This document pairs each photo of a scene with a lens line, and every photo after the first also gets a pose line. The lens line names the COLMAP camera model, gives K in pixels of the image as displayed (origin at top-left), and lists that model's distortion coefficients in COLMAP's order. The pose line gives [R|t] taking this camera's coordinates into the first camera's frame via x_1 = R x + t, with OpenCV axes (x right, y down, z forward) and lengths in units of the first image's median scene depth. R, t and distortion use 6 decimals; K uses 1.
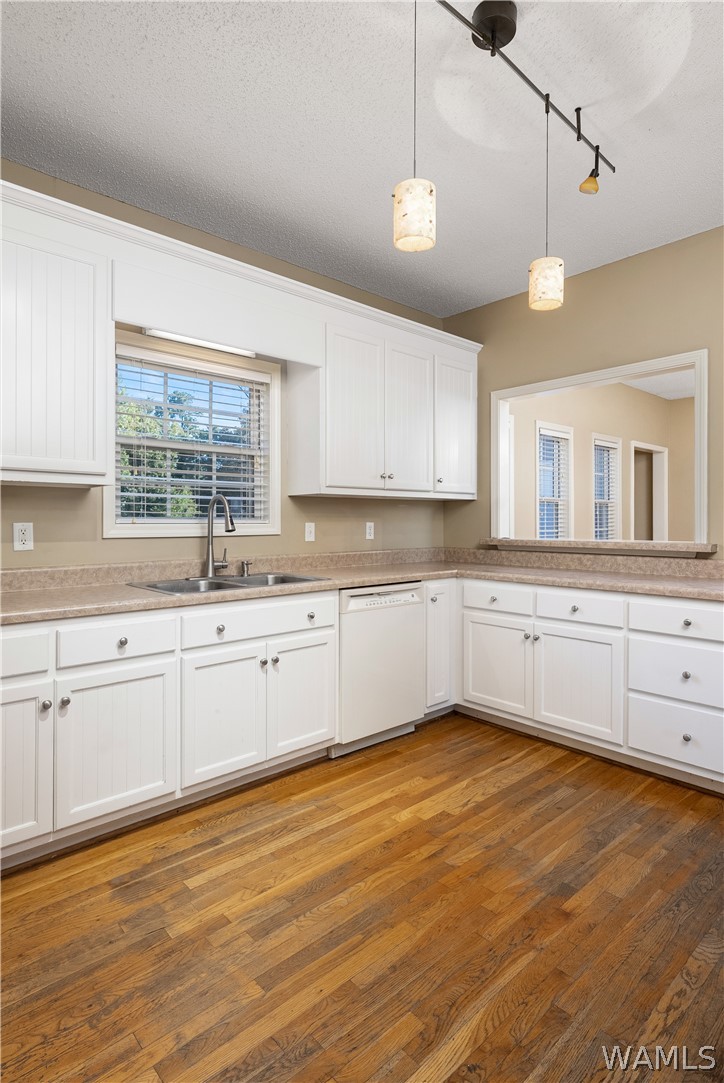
lens RADIAL K [[577.7, 0, 365.4], [0, 577.7, 525.6], [0, 0, 1]] dist [0.002324, -0.002367]
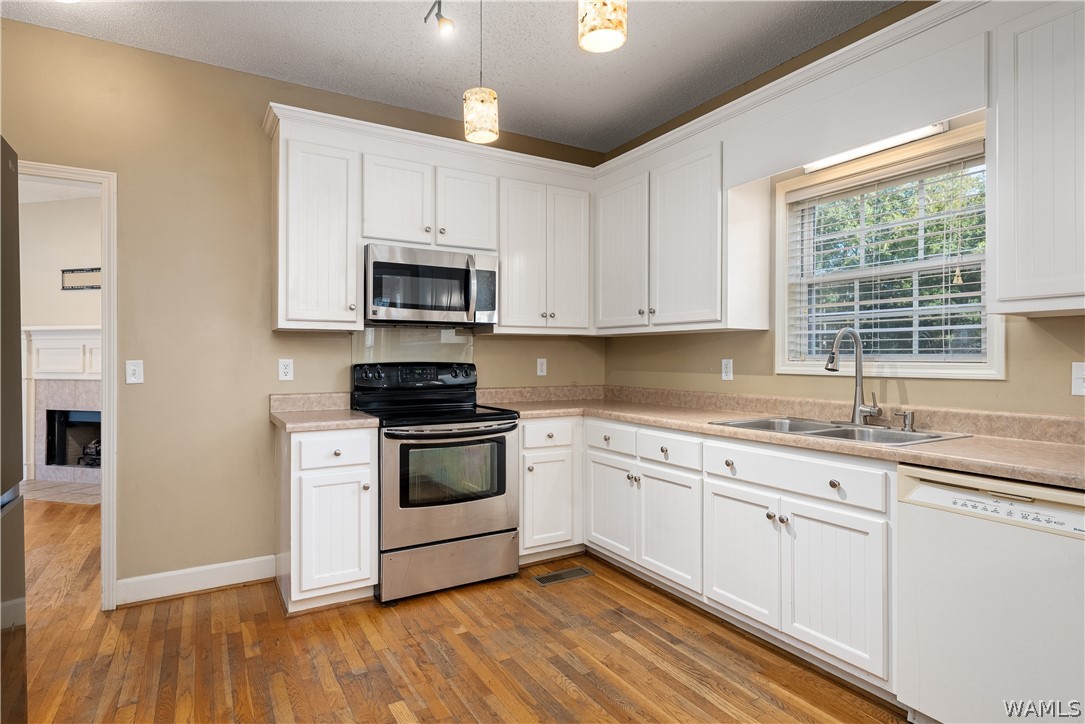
lens RADIAL K [[578.7, 0, 546.3], [0, 578.7, 367.1], [0, 0, 1]] dist [0.002324, -0.002367]
pose [[-0.204169, 0.014165, -0.978833, 0.798387], [-0.014491, 0.999742, 0.017490, -0.004080], [0.978828, 0.017755, -0.203911, 0.872519]]
